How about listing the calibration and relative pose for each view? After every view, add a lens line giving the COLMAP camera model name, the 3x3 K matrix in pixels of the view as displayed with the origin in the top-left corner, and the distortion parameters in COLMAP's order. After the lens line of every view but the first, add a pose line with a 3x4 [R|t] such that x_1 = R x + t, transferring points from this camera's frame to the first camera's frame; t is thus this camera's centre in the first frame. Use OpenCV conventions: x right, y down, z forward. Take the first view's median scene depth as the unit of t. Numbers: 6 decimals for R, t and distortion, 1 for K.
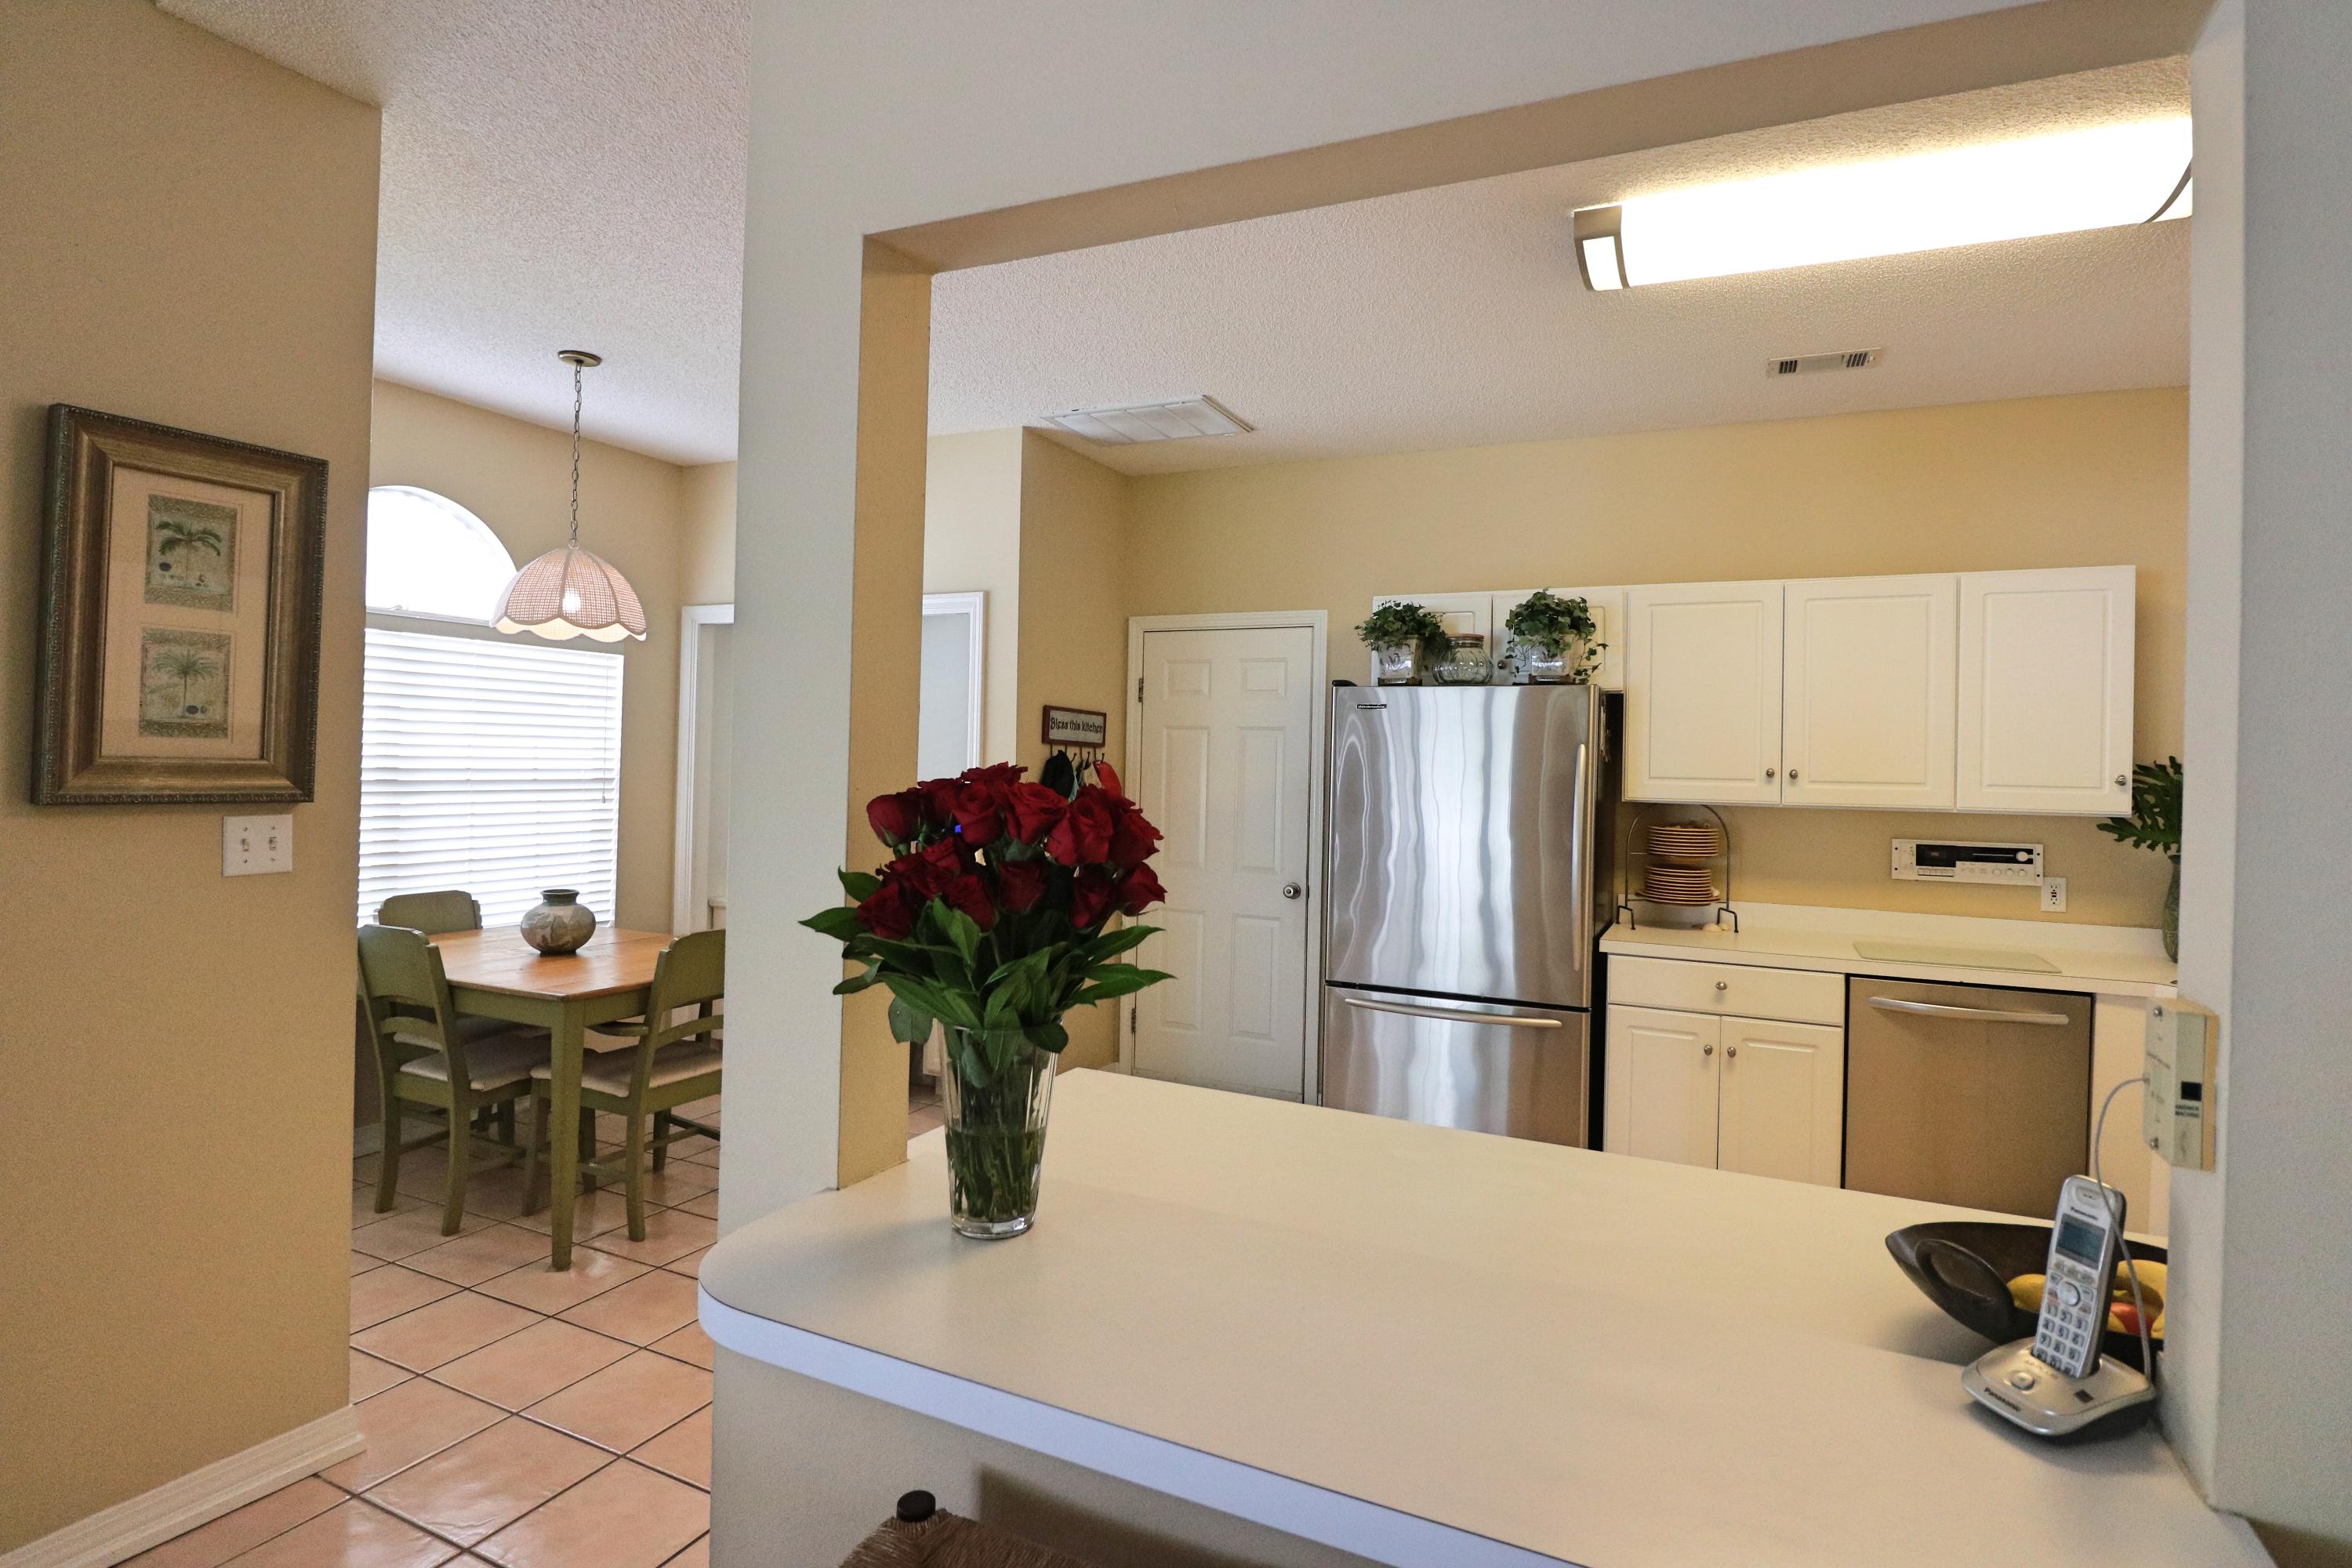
lens RADIAL K [[1194.0, 0, 1162.8], [0, 1194.0, 772.8], [0, 0, 1]] dist [-0.001390, -0.000847]
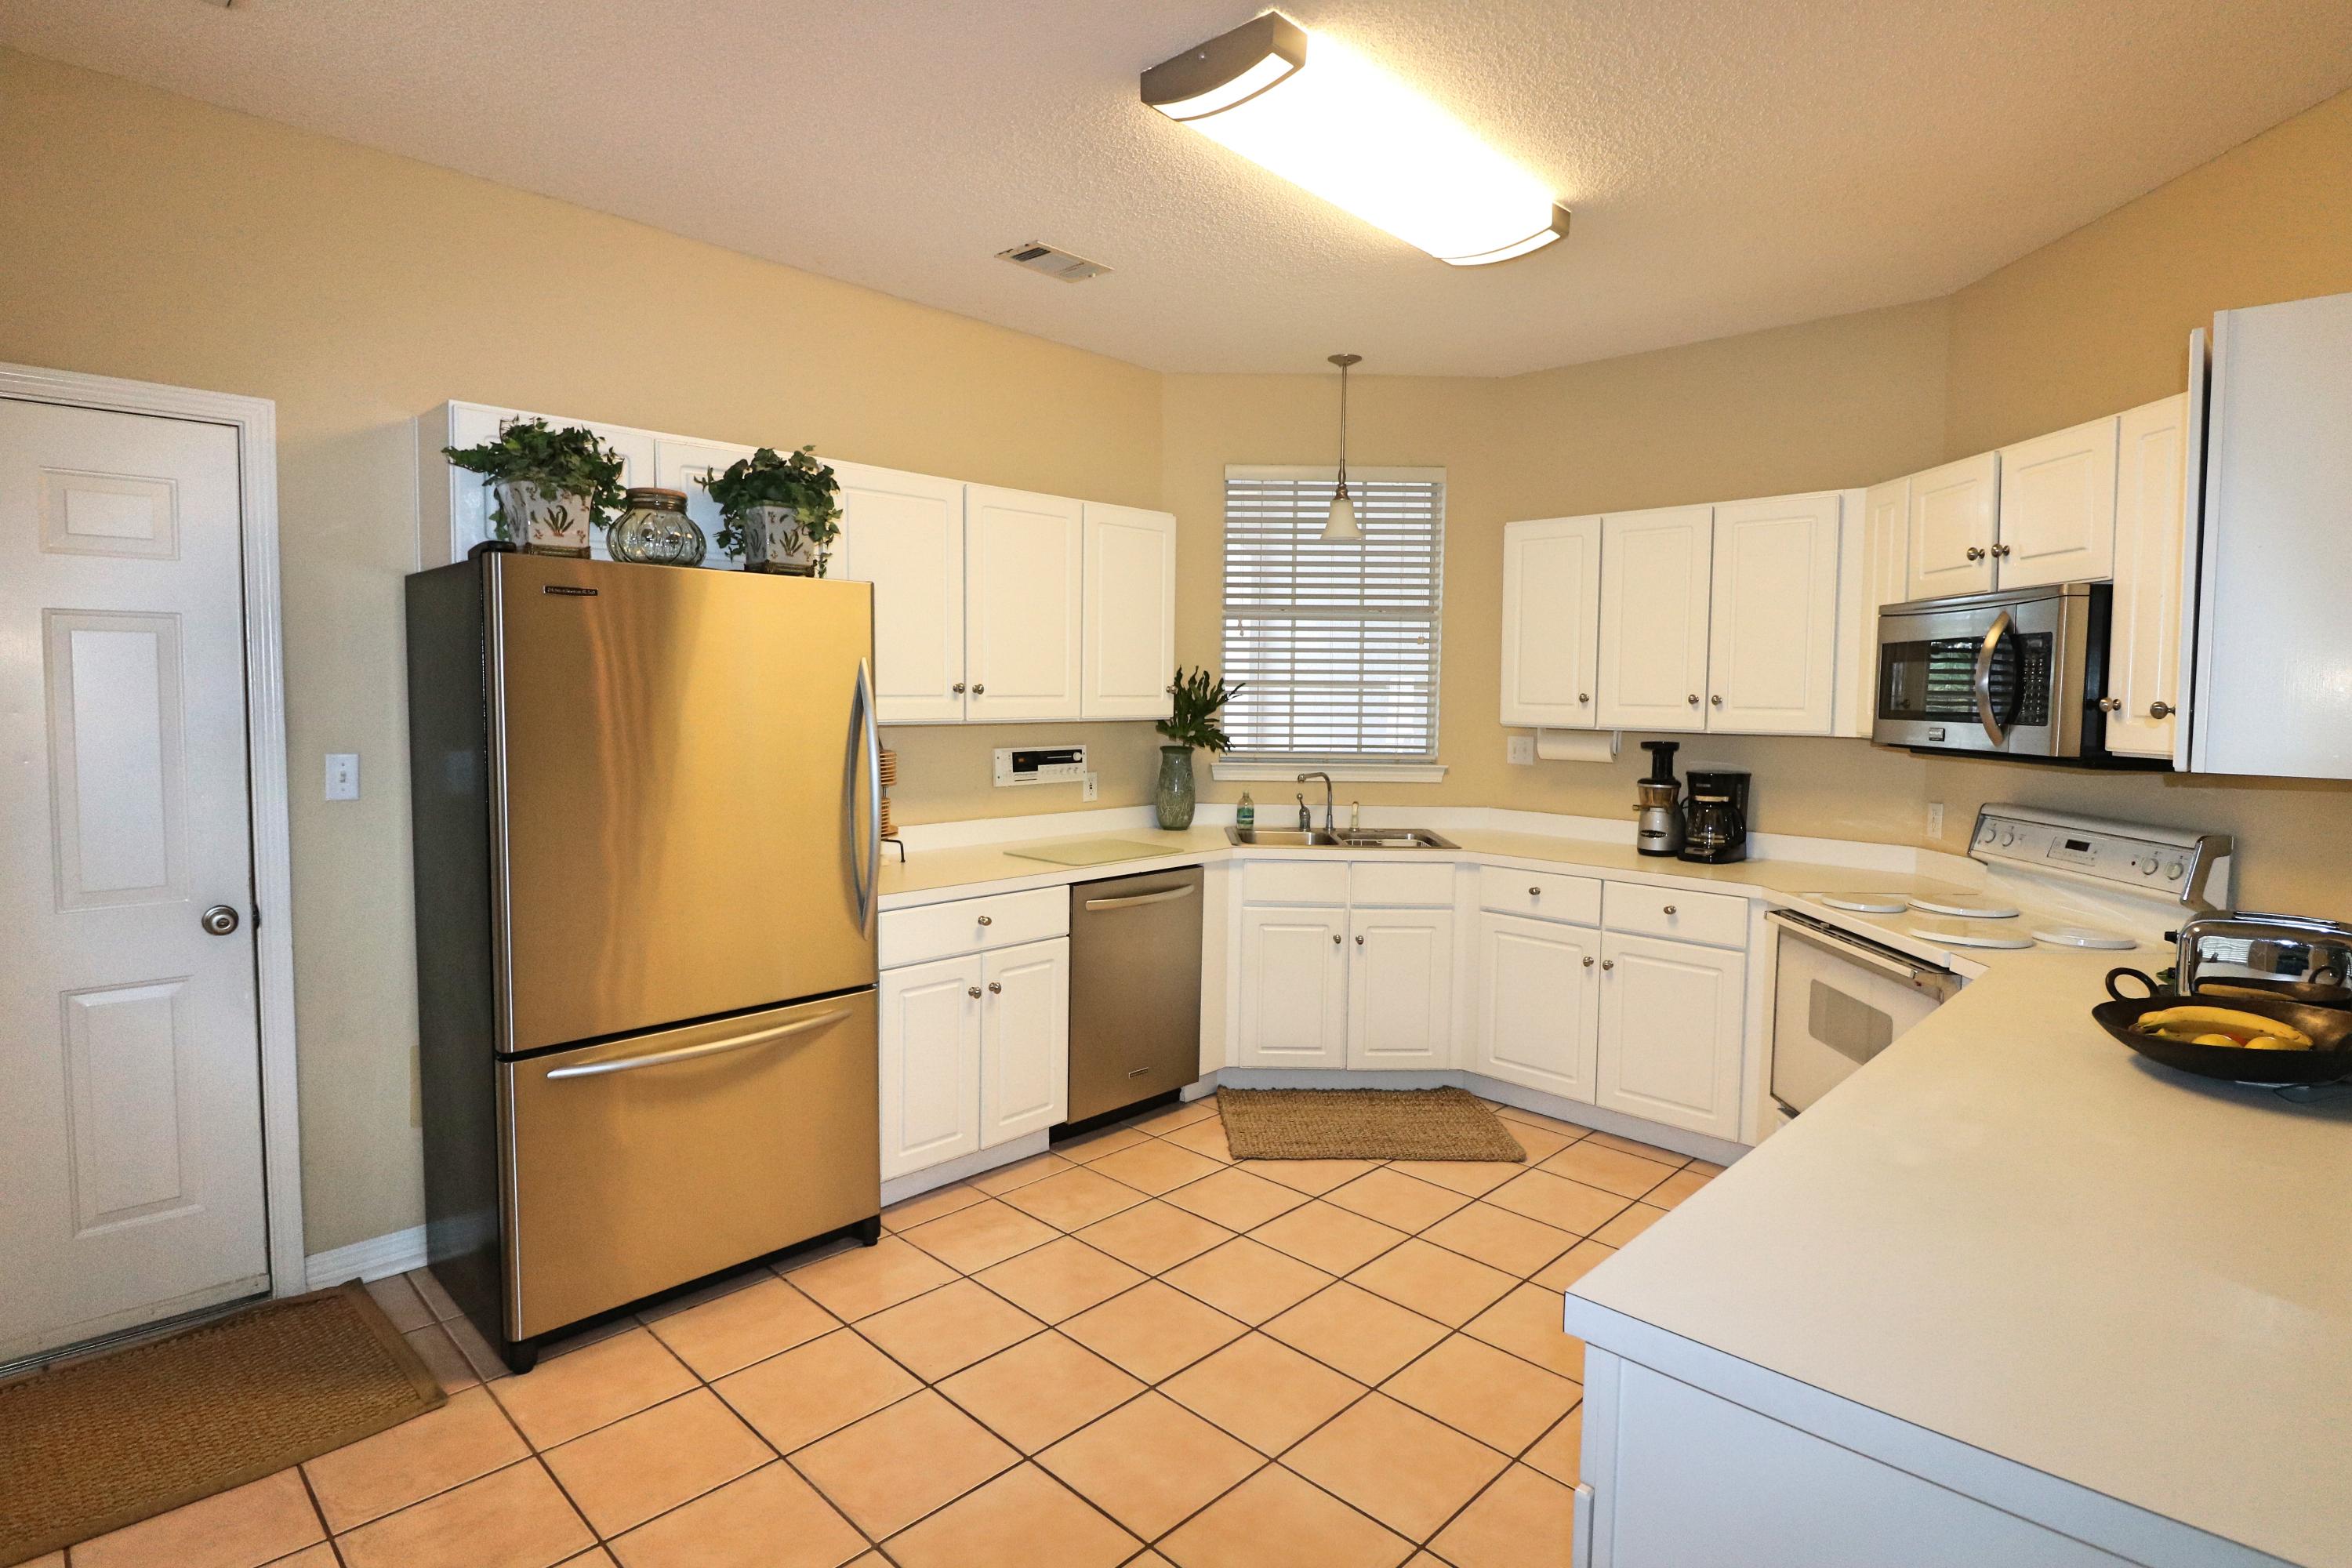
lens RADIAL K [[1194.0, 0, 1155.1], [0, 1194.0, 770.1], [0, 0, 1]] dist [-0.001390, -0.000847]
pose [[0.318620, -0.085389, 0.944028, -0.339181], [0.005532, 0.996085, 0.088230, -0.017672], [-0.947866, -0.022889, 0.317845, 0.561199]]
